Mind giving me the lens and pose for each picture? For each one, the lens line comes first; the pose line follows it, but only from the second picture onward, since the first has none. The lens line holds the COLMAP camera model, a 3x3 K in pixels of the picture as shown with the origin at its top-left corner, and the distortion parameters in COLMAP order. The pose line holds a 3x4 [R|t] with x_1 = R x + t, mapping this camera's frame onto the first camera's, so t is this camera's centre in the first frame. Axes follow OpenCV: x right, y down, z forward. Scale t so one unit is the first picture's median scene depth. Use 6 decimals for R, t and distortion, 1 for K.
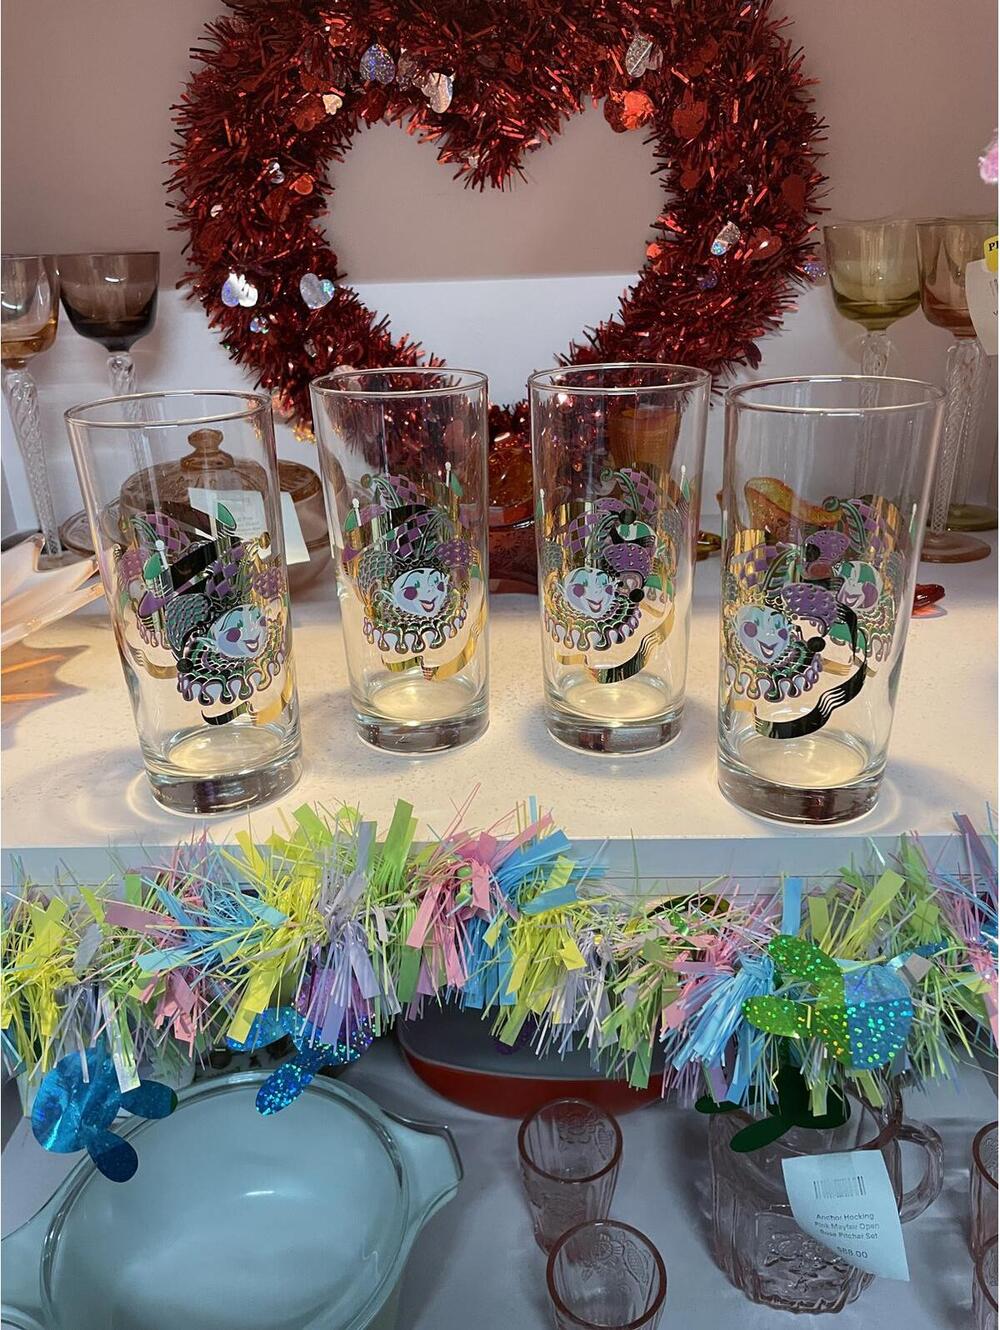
lens RADIAL K [[1100.5, 0, 484.9], [0, 1100.5, 683.5], [0, 0, 1]] dist [0.000082, -0.067354]
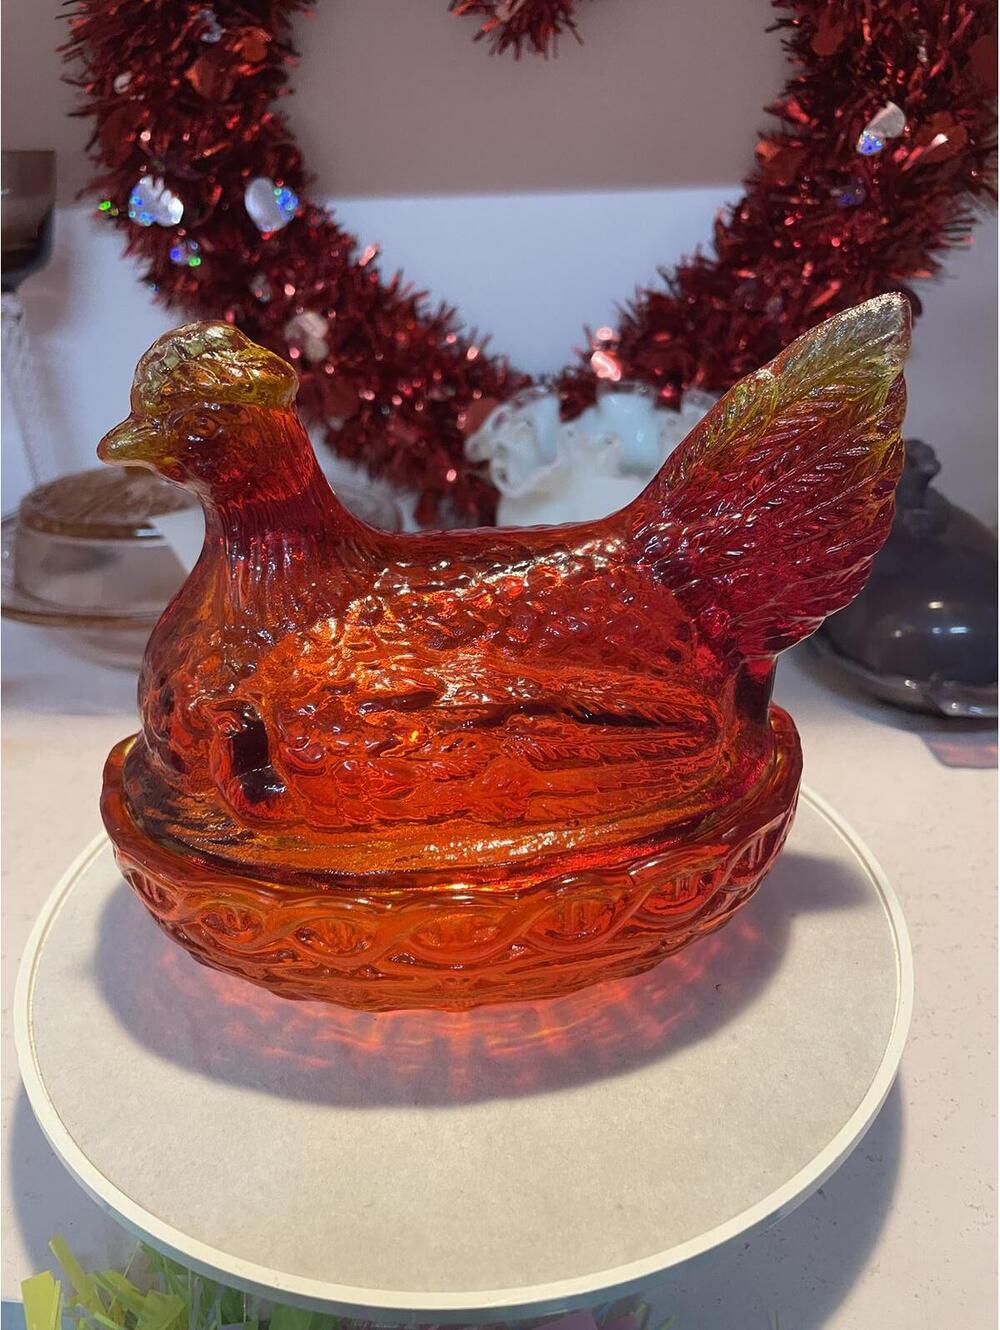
lens RADIAL K [[1100.5, 0, 465.2], [0, 1100.5, 670.5], [0, 0, 1]] dist [0.000082, -0.067354]
pose [[0.998579, 0.028640, -0.044946, 0.007744], [-0.027412, 0.999241, 0.027691, -0.087454], [0.045705, -0.026420, 0.998606, 0.310707]]
